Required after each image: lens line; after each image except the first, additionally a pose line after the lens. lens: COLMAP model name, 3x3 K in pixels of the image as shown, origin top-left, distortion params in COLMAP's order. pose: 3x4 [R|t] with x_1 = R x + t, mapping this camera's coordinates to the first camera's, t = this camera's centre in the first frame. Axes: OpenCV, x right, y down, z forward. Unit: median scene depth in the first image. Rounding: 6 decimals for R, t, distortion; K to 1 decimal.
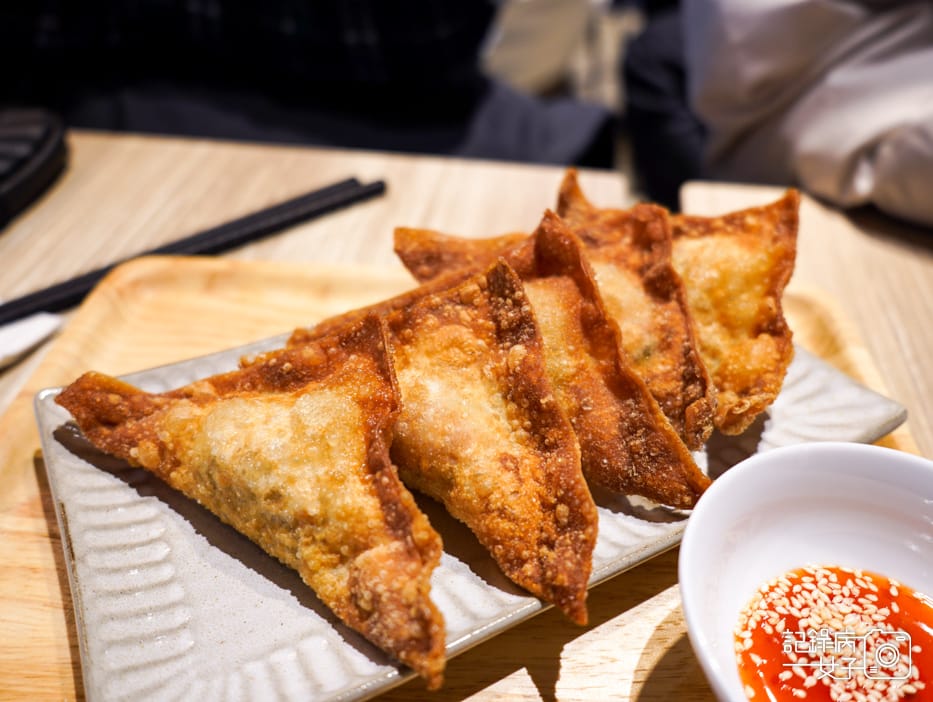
lens RADIAL K [[763.1, 0, 466.5], [0, 763.1, 351.0], [0, 0, 1]] dist [-0.013736, -0.006929]
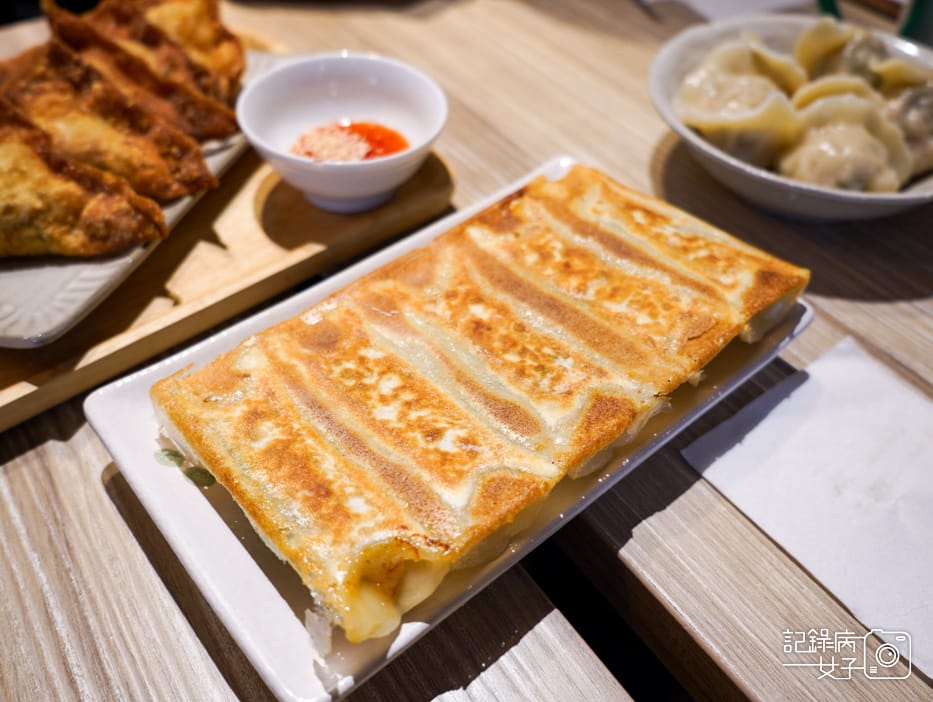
lens RADIAL K [[763.1, 0, 466.5], [0, 763.1, 351.0], [0, 0, 1]] dist [-0.013736, -0.006929]
pose [[0.697678, -0.504670, 0.508482, -0.440164], [0.429744, 0.862700, 0.266589, 0.354647], [-0.573206, 0.032524, 0.818766, -0.679356]]
